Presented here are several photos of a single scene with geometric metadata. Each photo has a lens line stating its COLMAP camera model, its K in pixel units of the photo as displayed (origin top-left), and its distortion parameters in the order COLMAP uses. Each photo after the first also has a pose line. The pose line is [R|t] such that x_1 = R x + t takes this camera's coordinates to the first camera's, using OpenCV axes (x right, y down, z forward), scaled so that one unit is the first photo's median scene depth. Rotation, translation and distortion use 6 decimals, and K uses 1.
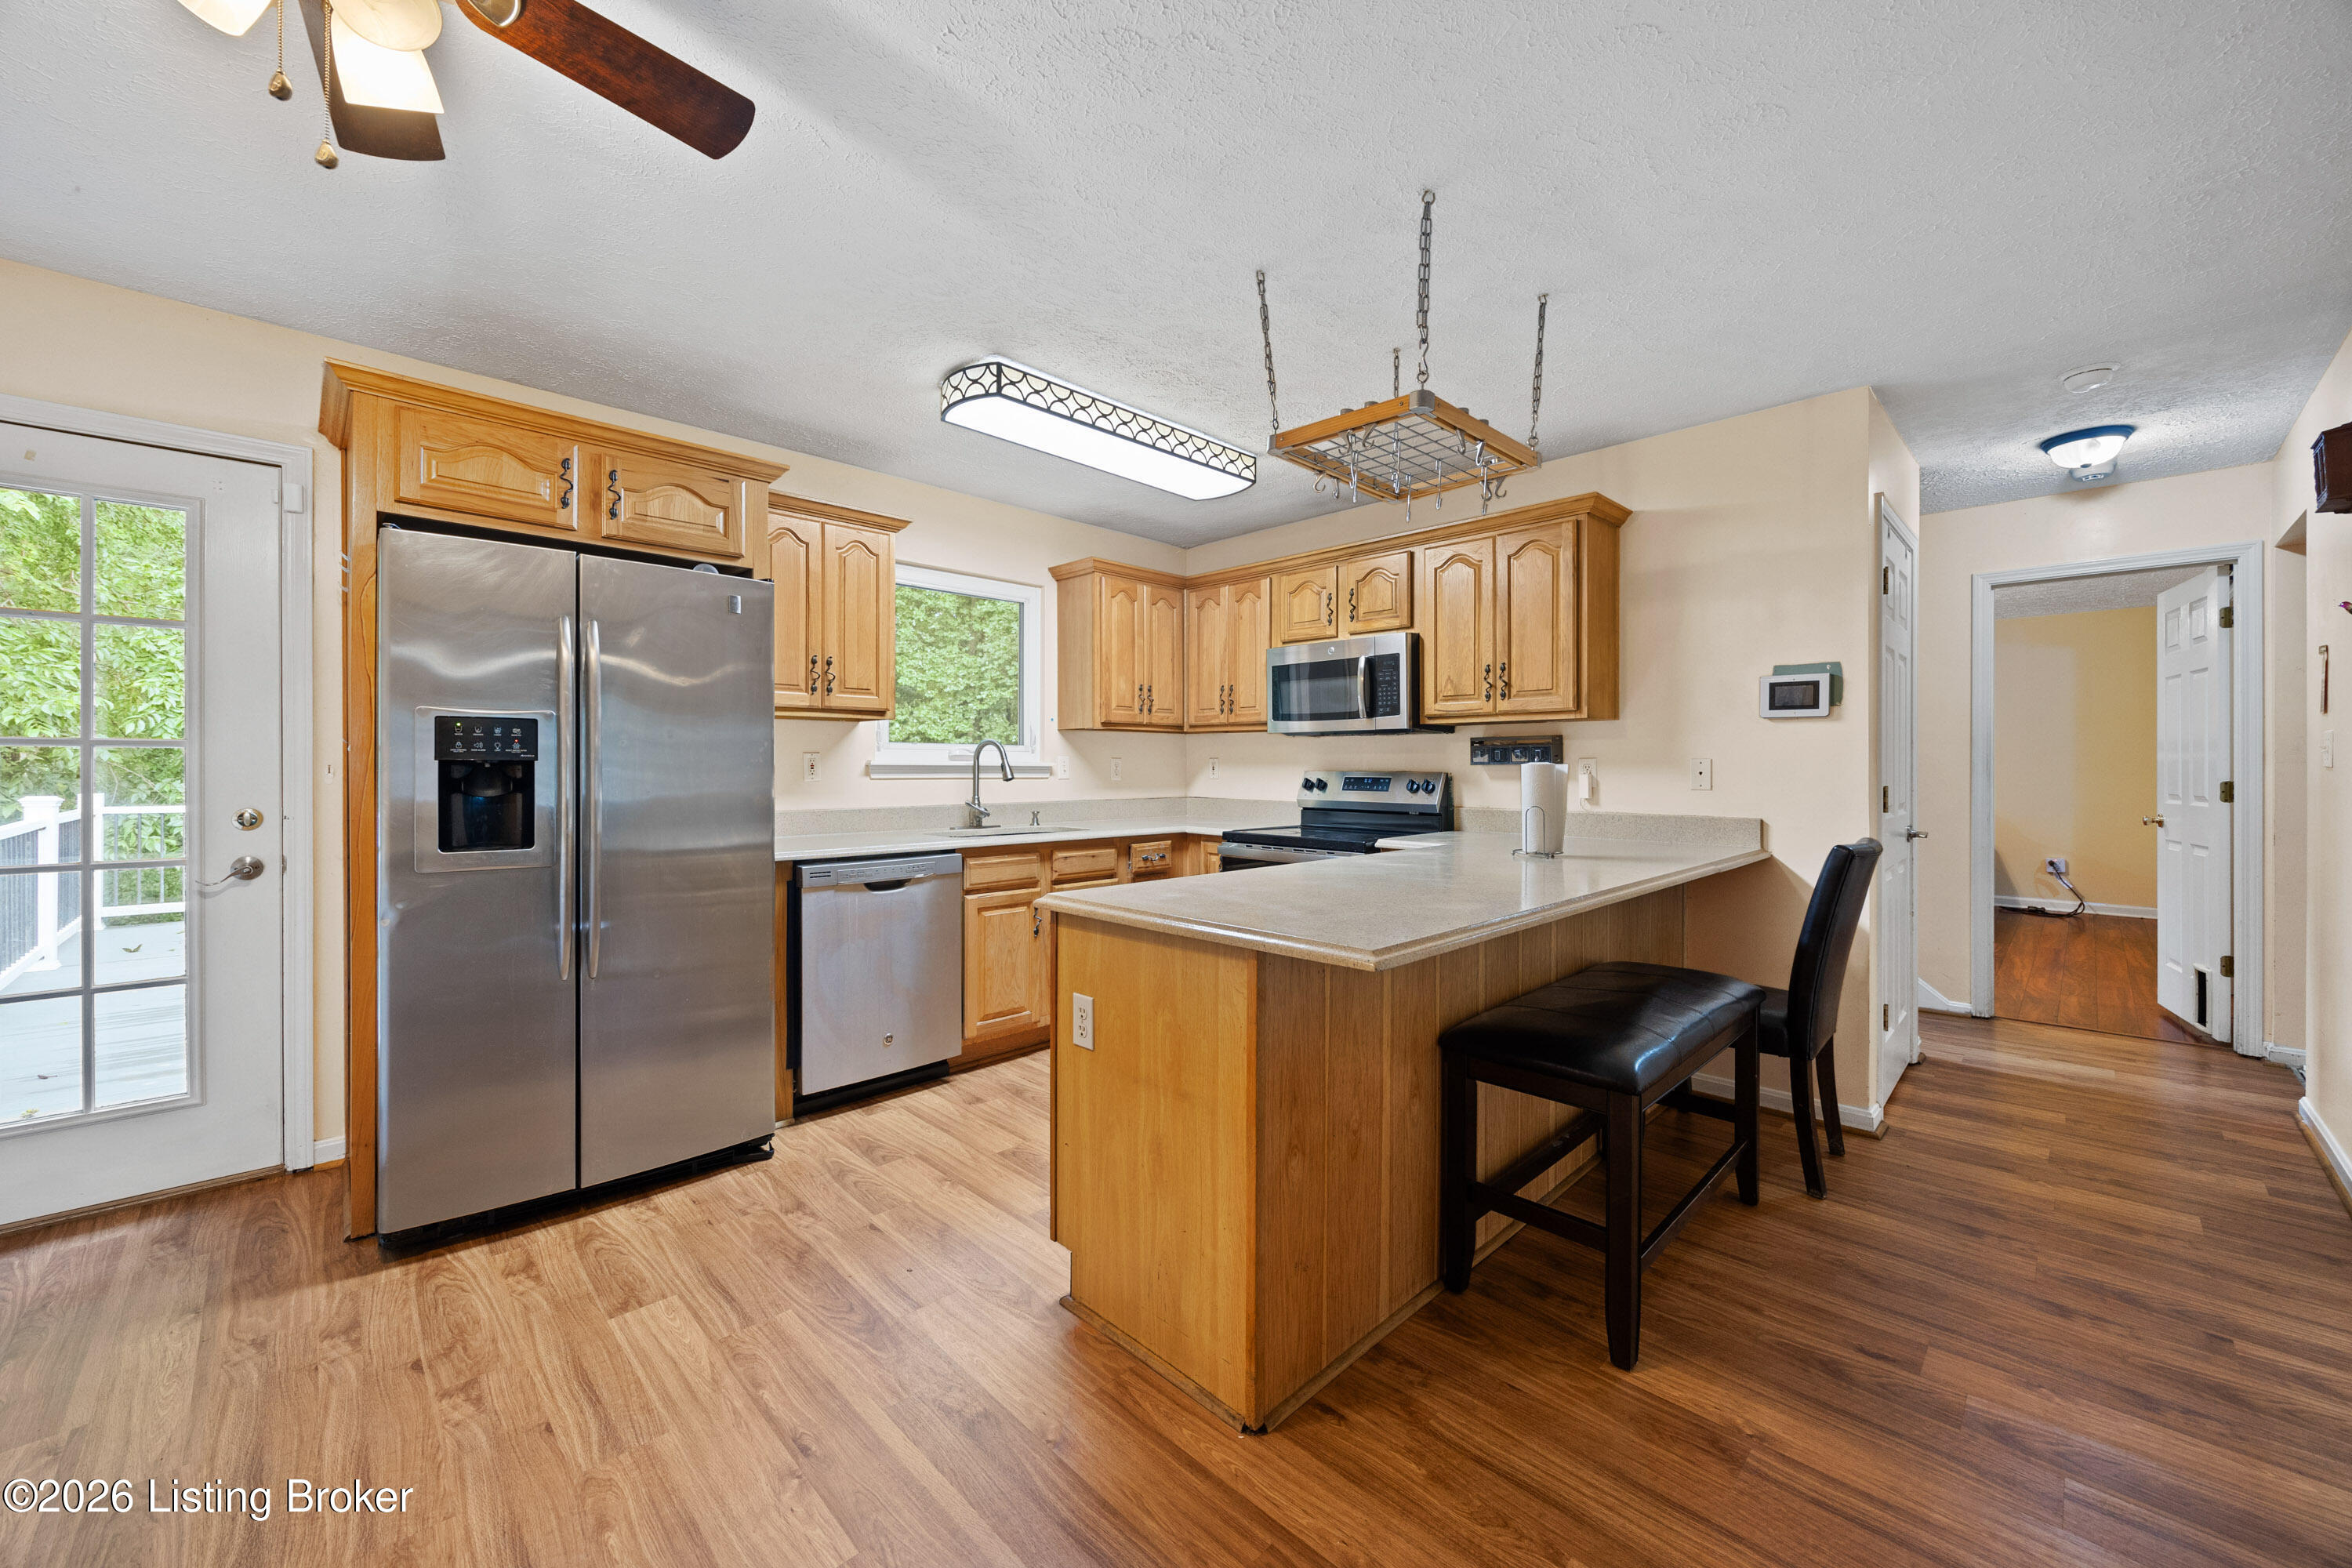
lens RADIAL K [[912.4, 0, 1182.0], [0, 912.4, 778.2], [0, 0, 1]] dist [-0.009128, -0.000082]
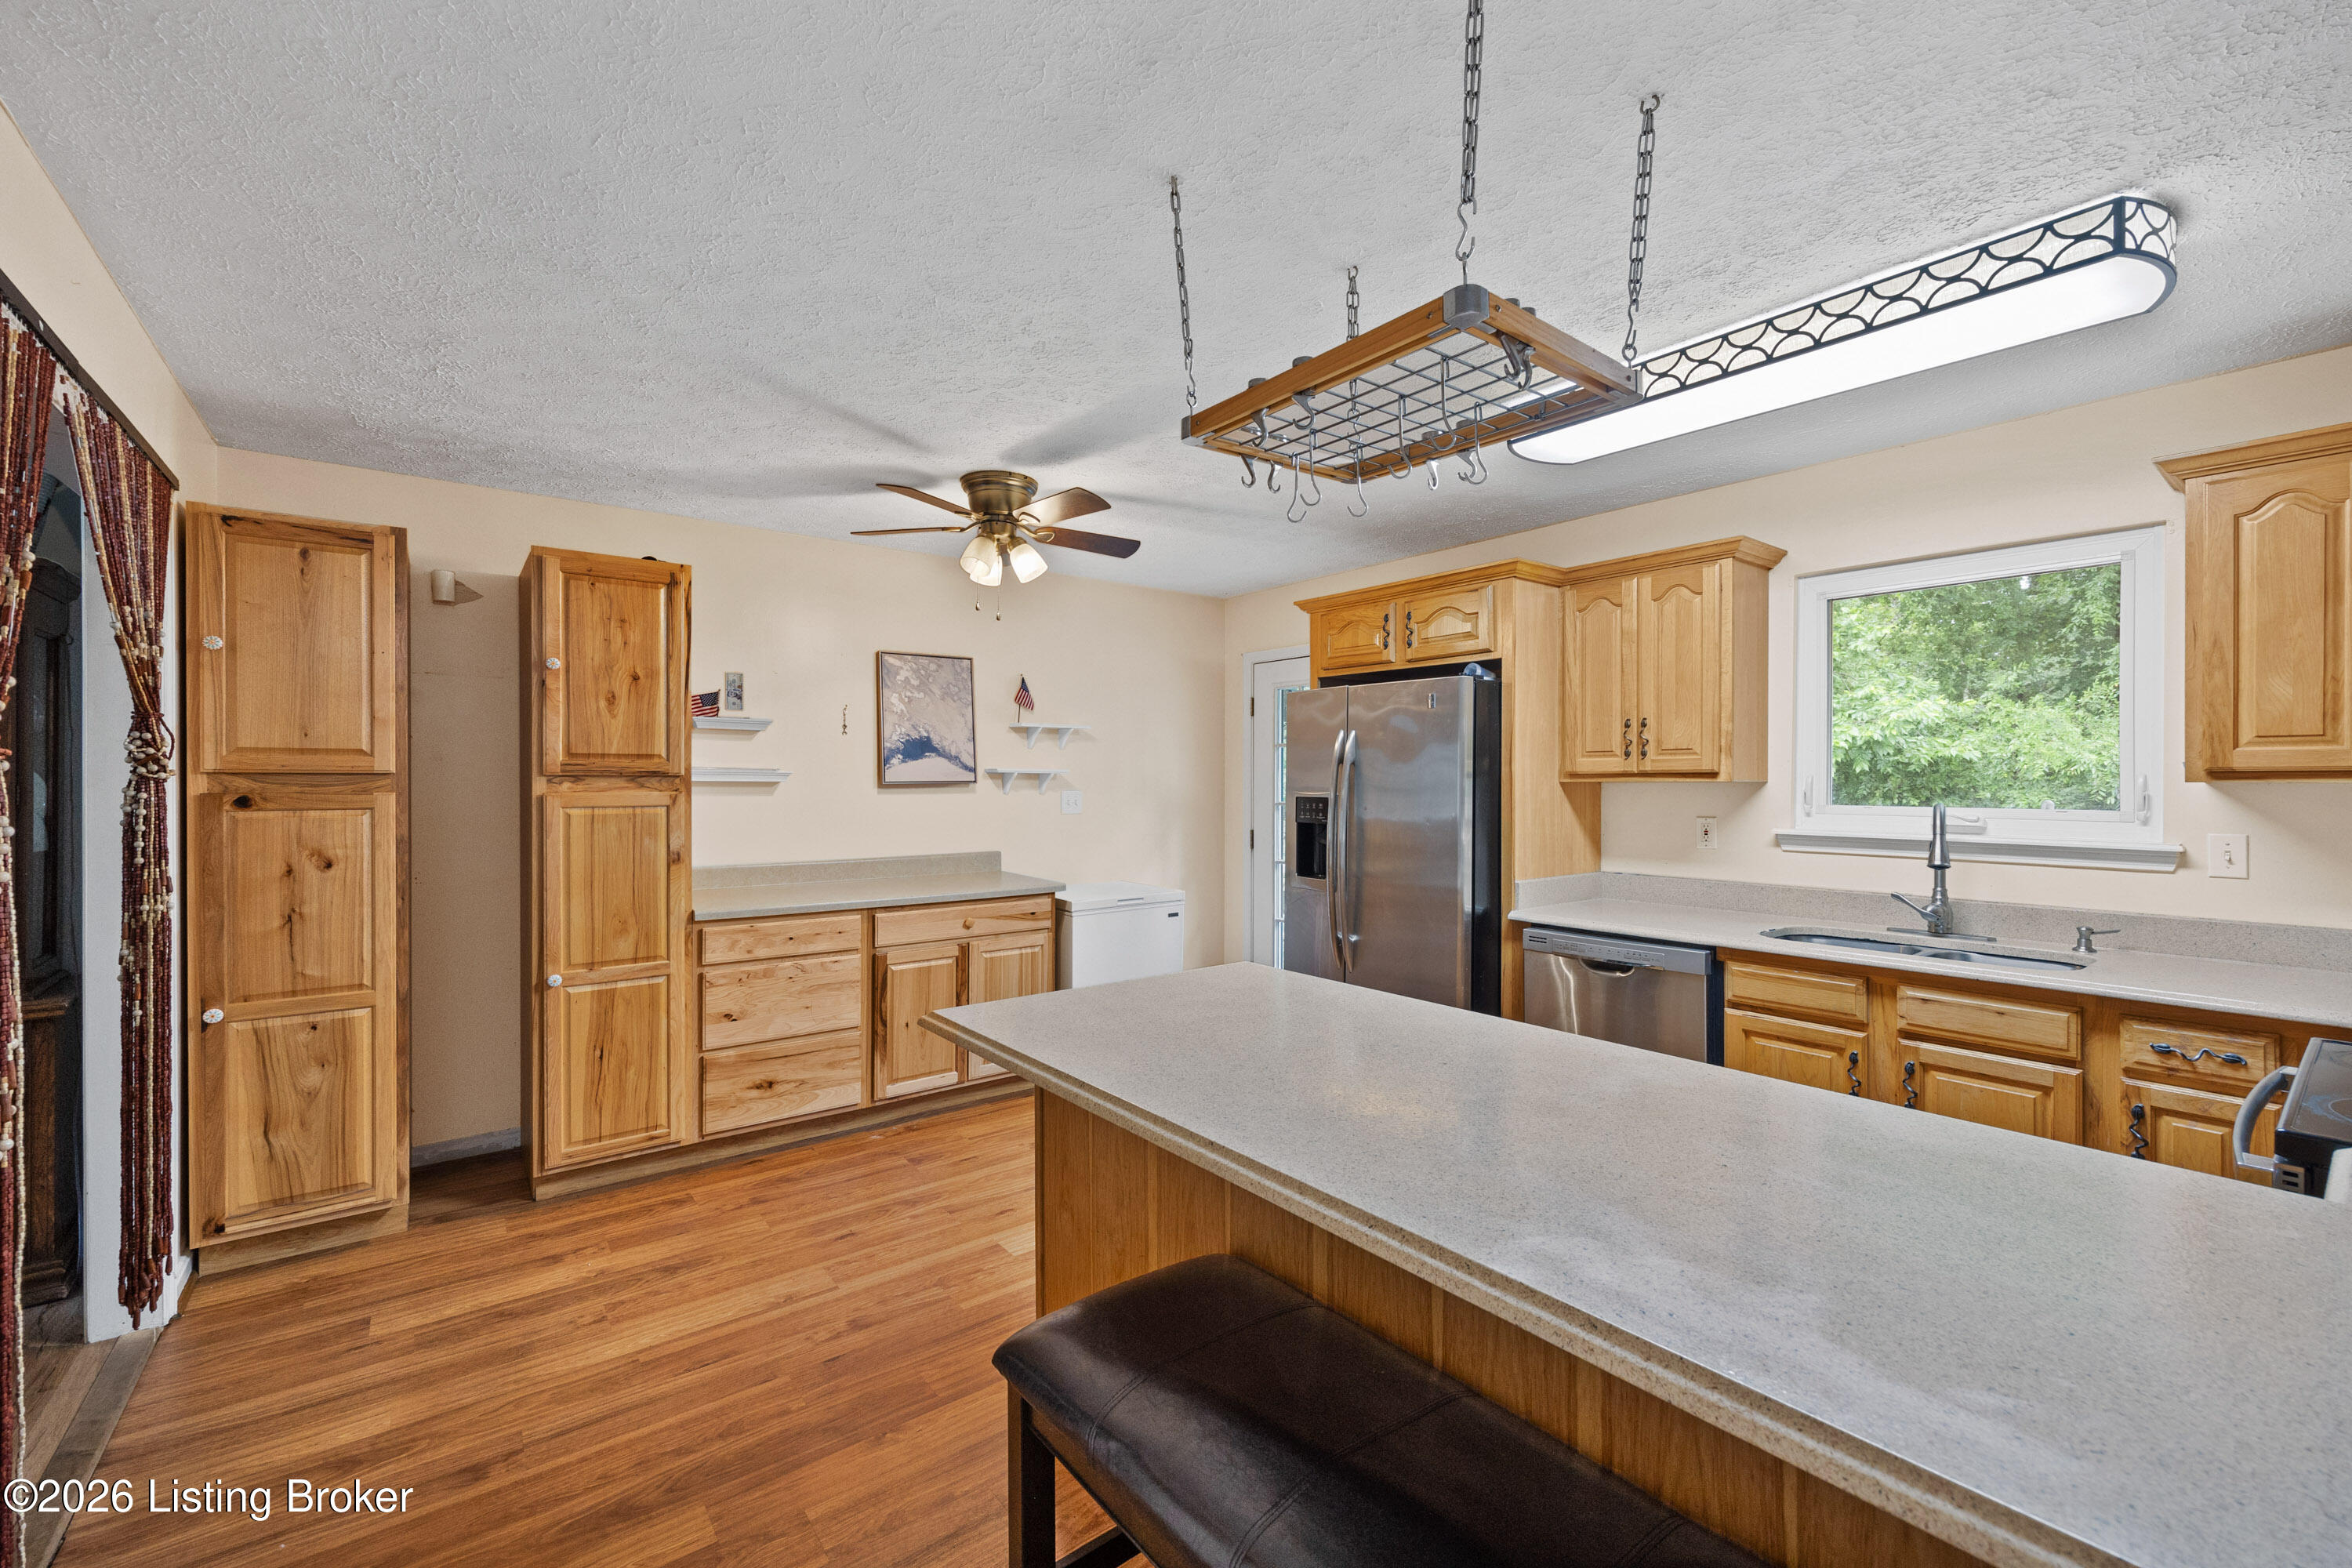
lens RADIAL K [[912.4, 0, 1156.7], [0, 912.4, 789.5], [0, 0, 1]] dist [-0.009128, -0.000082]
pose [[-0.122350, 0.006683, -0.992465, 0.618322], [-0.014304, 0.999862, 0.008496, -0.060951], [0.992384, 0.015236, -0.122237, 0.625165]]
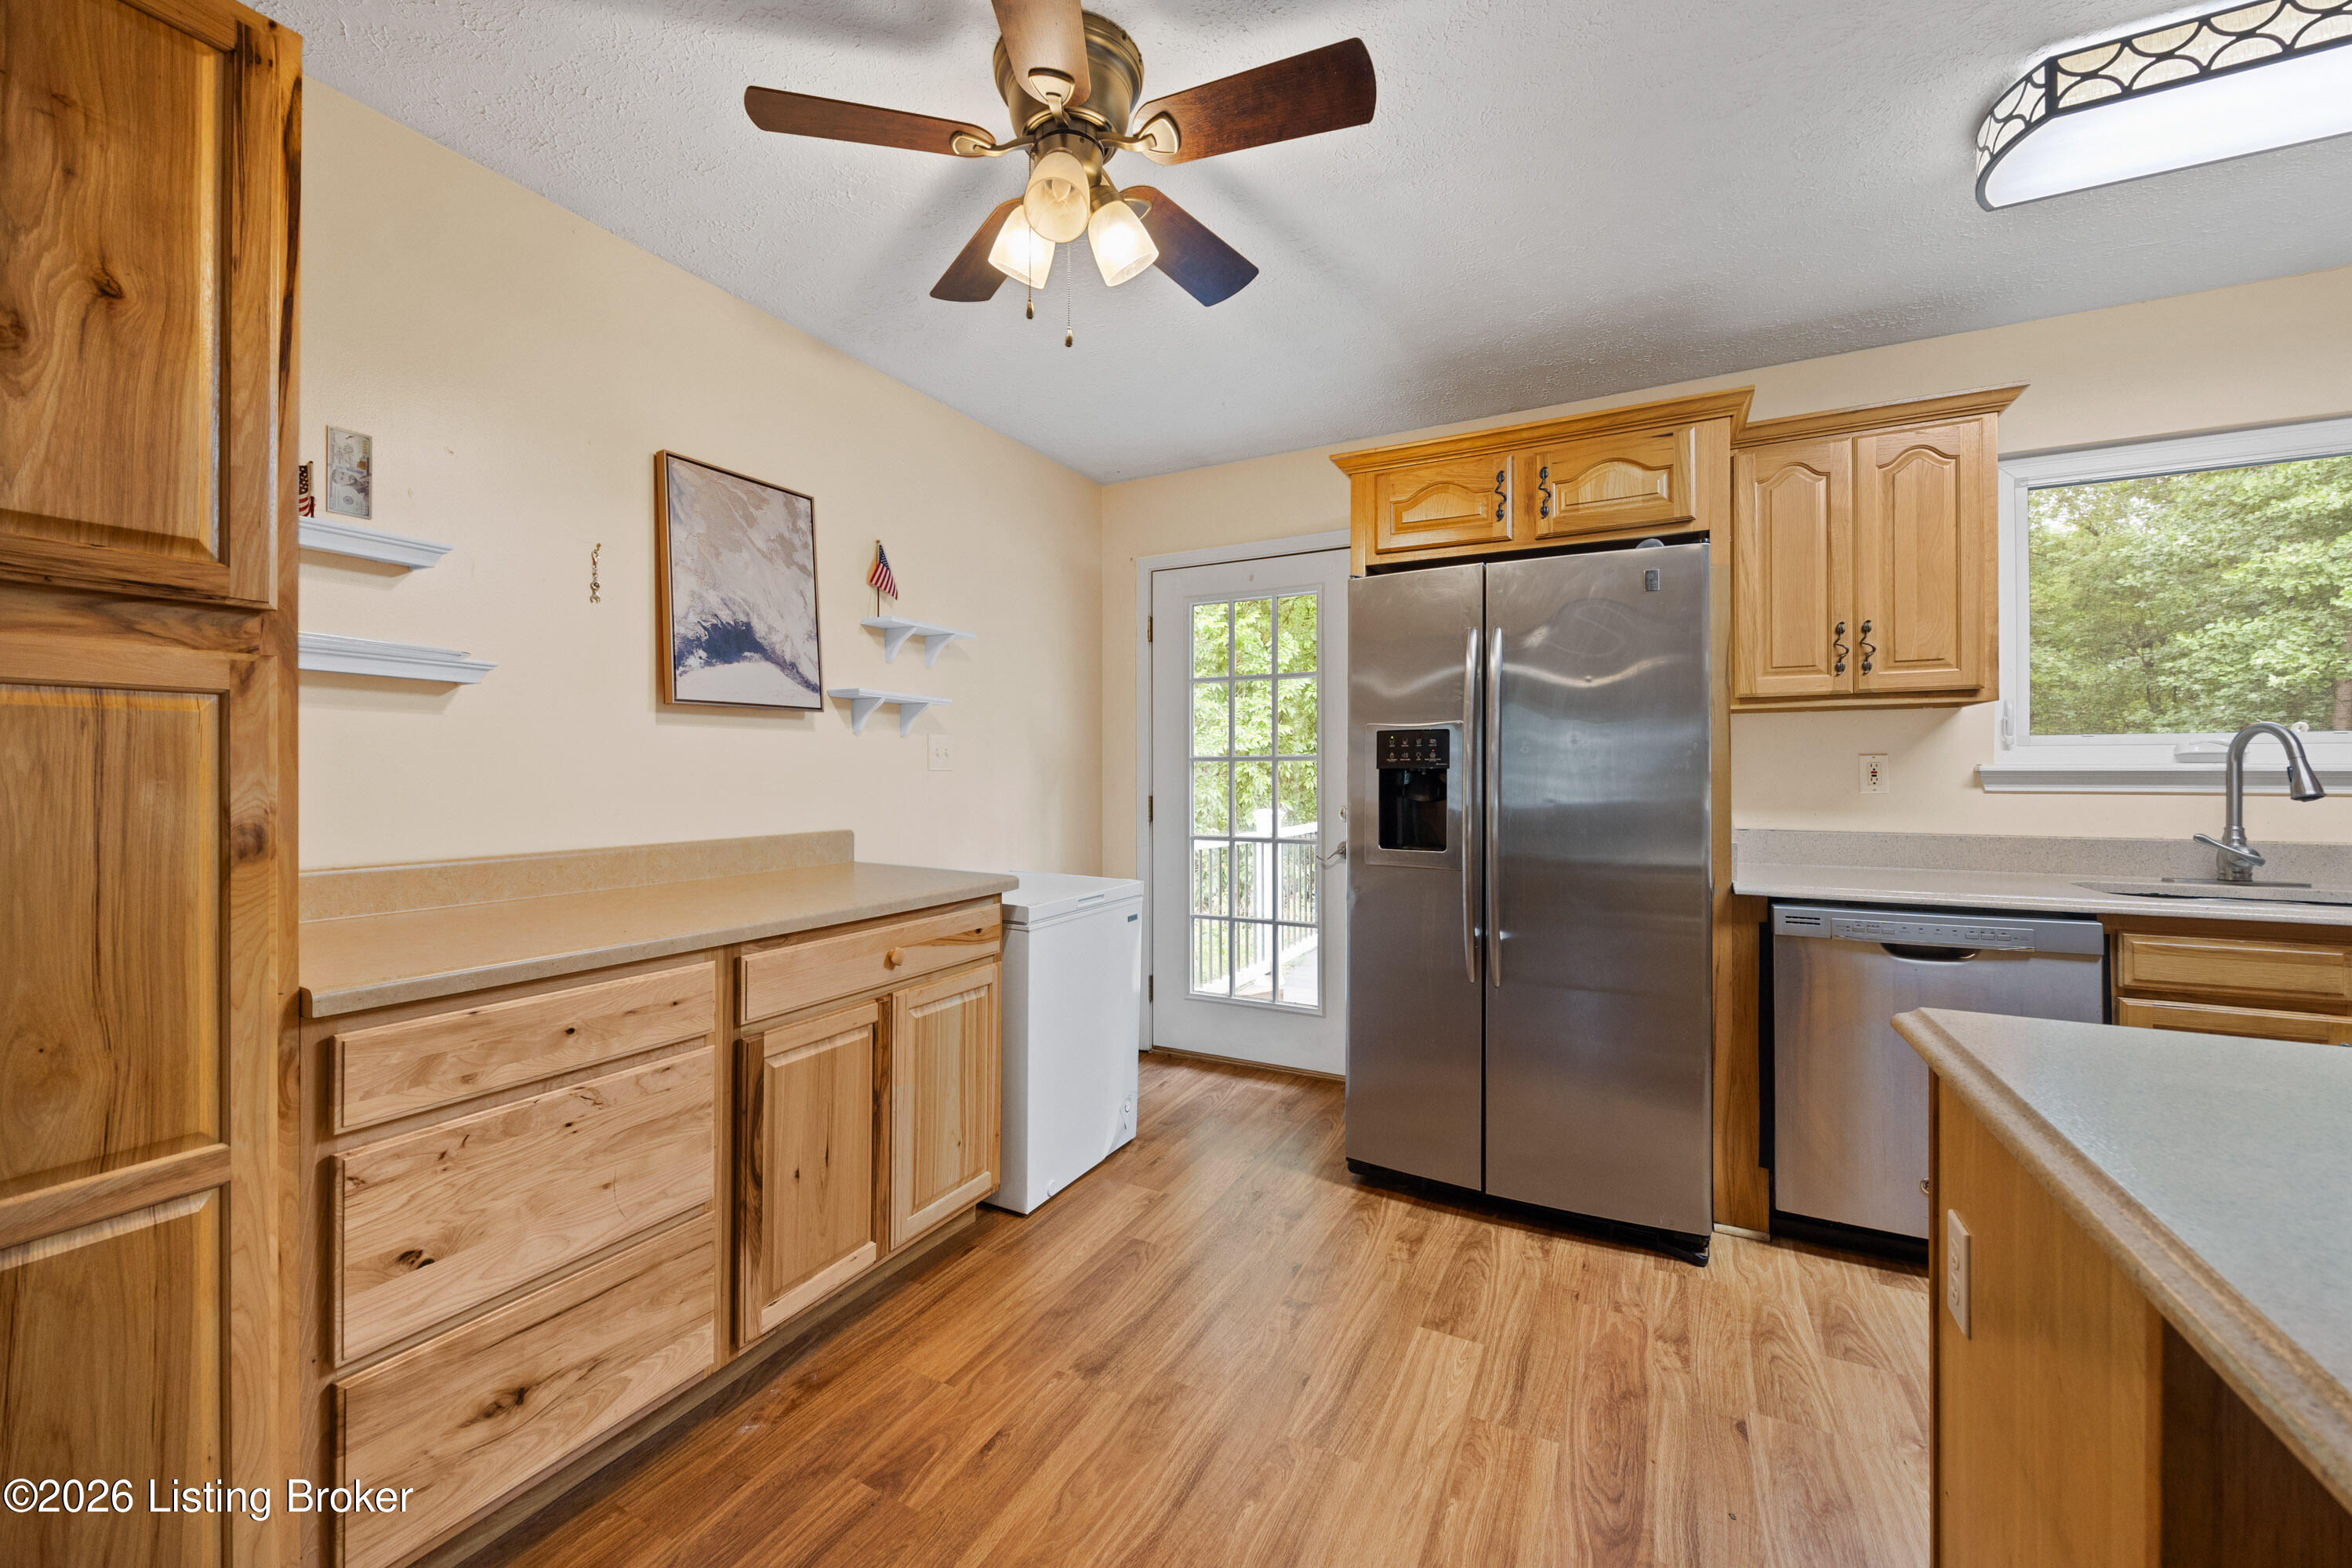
lens RADIAL K [[912.4, 0, 1095.9], [0, 912.4, 773.8], [0, 0, 1]] dist [-0.009128, -0.000082]
pose [[0.260910, -0.001723, -0.965362, 0.146038], [-0.010586, 0.999933, -0.004646, -0.002683], [0.965305, 0.011432, 0.260875, 0.231864]]
